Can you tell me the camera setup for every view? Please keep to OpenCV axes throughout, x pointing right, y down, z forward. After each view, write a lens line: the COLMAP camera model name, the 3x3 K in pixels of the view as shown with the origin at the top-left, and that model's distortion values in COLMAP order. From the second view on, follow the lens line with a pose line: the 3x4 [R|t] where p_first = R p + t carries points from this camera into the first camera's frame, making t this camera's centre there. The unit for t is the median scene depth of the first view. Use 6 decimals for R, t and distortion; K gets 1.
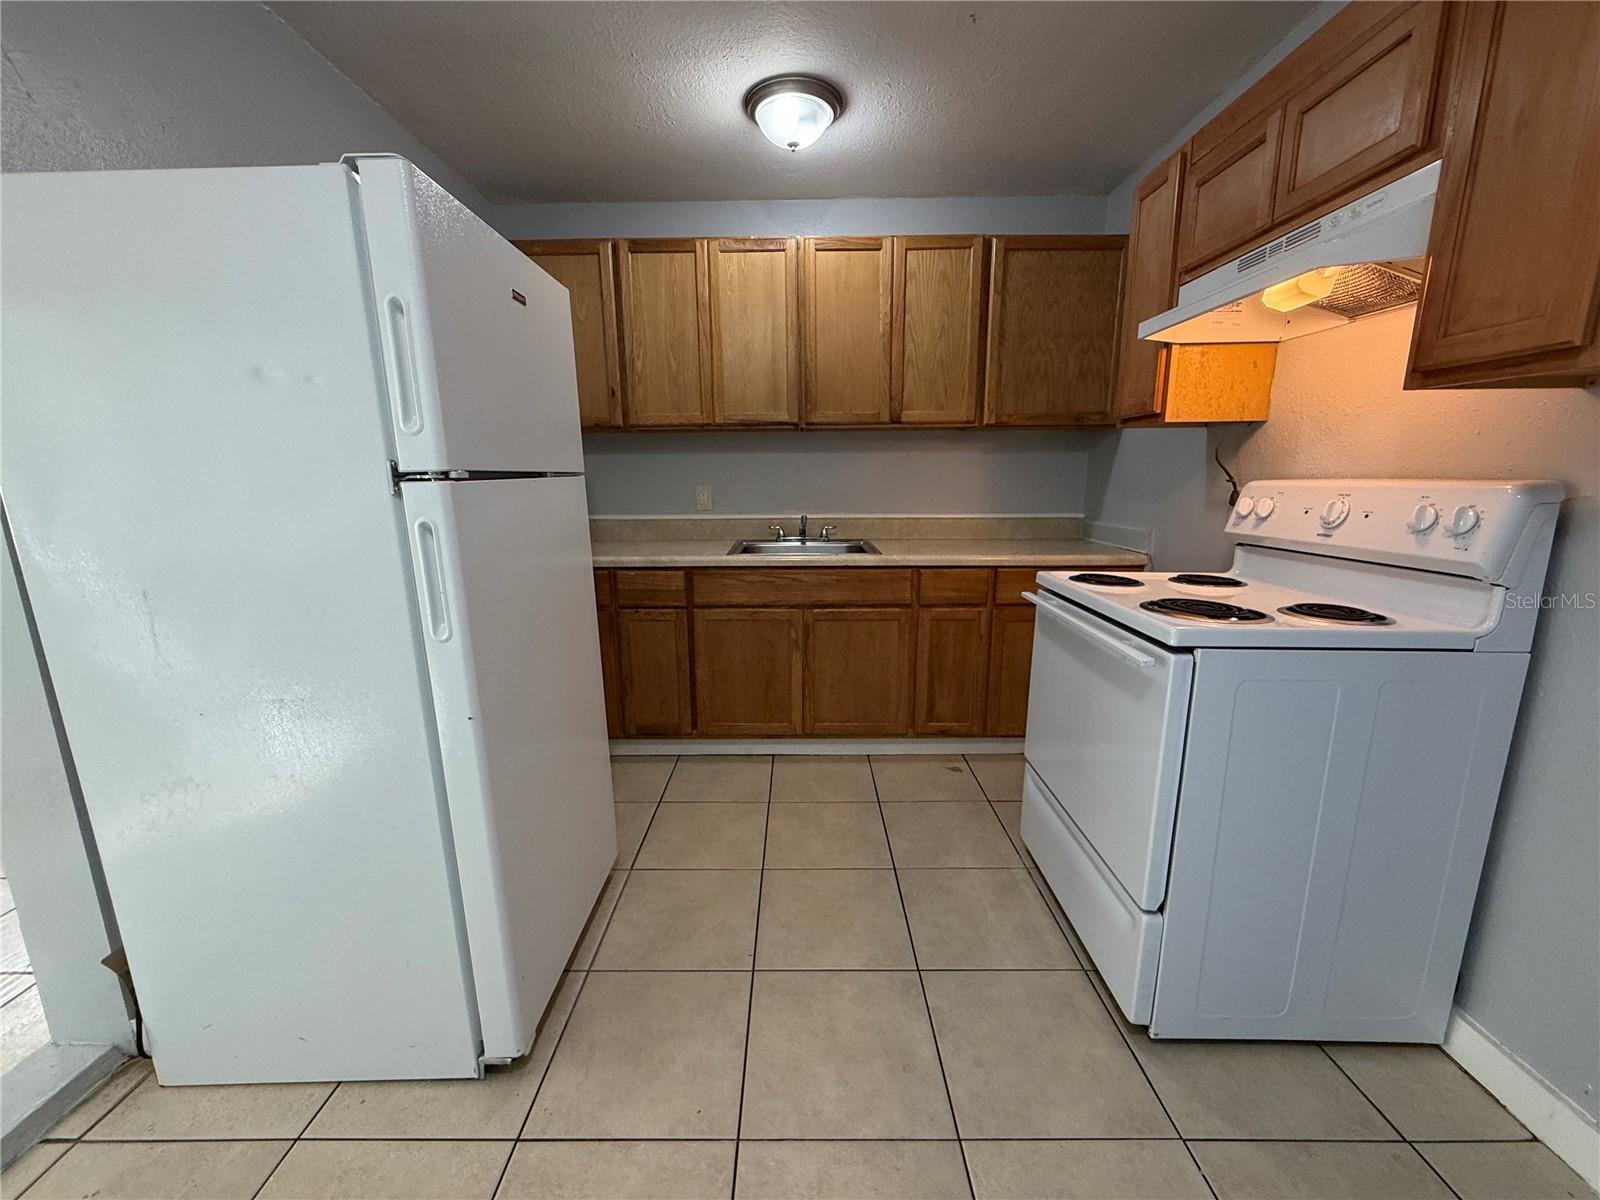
lens RADIAL K [[636.9, 0, 799.2], [0, 636.9, 598.4], [0, 0, 1]] dist [0.000936, 0.000385]
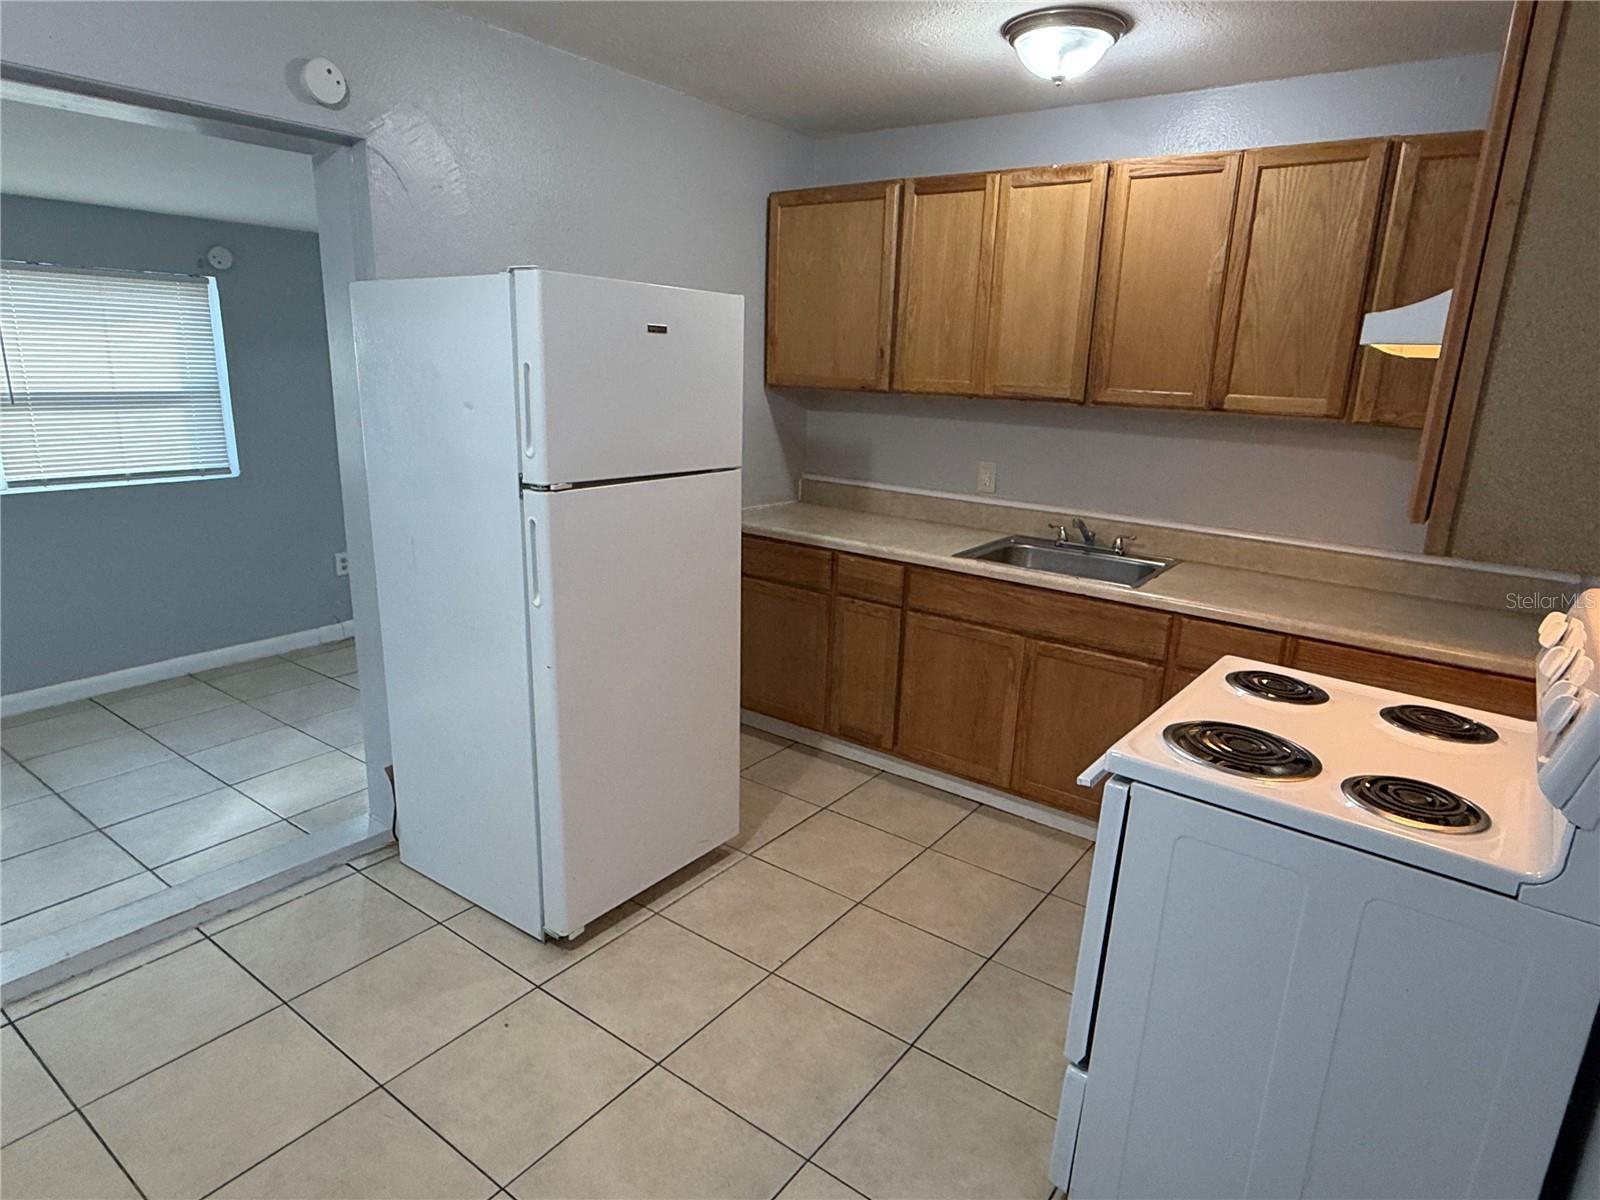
lens RADIAL K [[934.2, 0, 799.8], [0, 934.2, 603.7], [0, 0, 1]] dist [0.004495, 0.001678]
pose [[0.807647, 0.189555, -0.558369, 0.425809], [-0.161068, 0.981830, 0.100337, -0.097462], [0.567242, 0.008899, 0.823503, -0.136066]]
